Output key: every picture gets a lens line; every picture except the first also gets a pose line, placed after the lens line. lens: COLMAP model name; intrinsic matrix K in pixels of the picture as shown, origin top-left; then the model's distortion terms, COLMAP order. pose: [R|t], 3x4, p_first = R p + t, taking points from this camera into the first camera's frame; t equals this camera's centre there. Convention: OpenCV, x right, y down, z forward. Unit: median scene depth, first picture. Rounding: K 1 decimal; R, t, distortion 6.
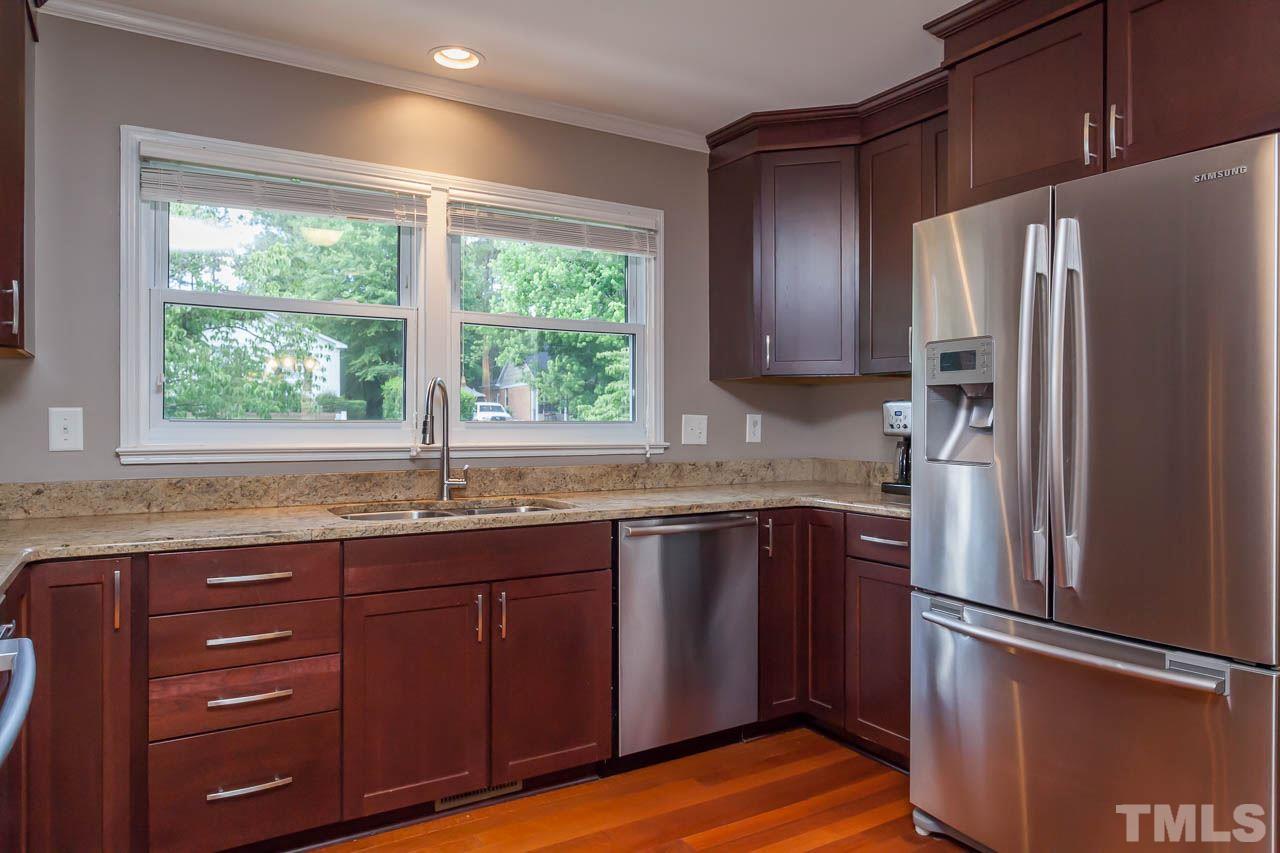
lens RADIAL K [[828.2, 0, 657.0], [0, 828.2, 417.1], [0, 0, 1]] dist [-0.006207, -0.000245]
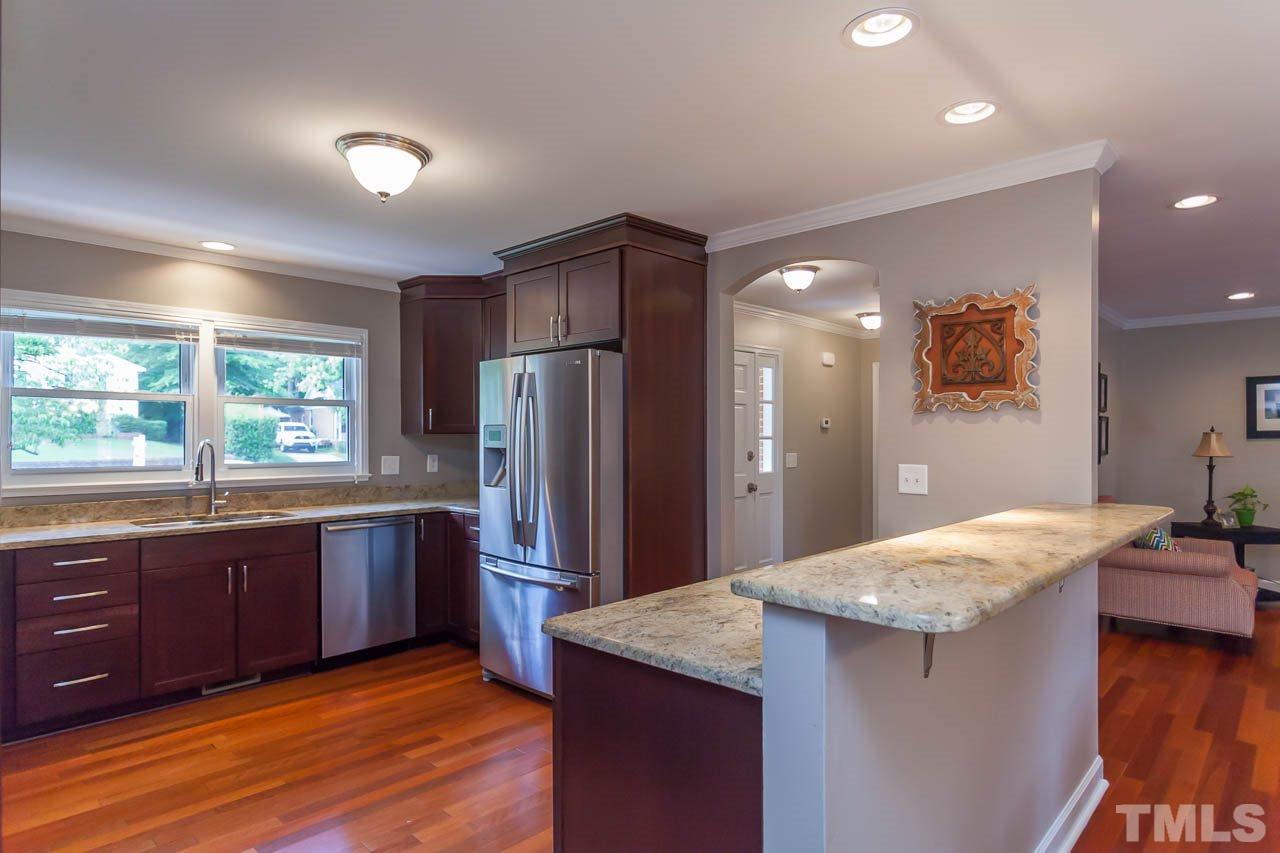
lens RADIAL K [[703.7, 0, 633.9], [0, 703.7, 433.9], [0, 0, 1]] dist [-0.000101, 0.000964]
pose [[0.969421, -0.003751, 0.245376, 0.206344], [0.003776, 0.999993, 0.000368, -0.054505], [-0.245376, 0.000570, 0.969428, -0.539318]]
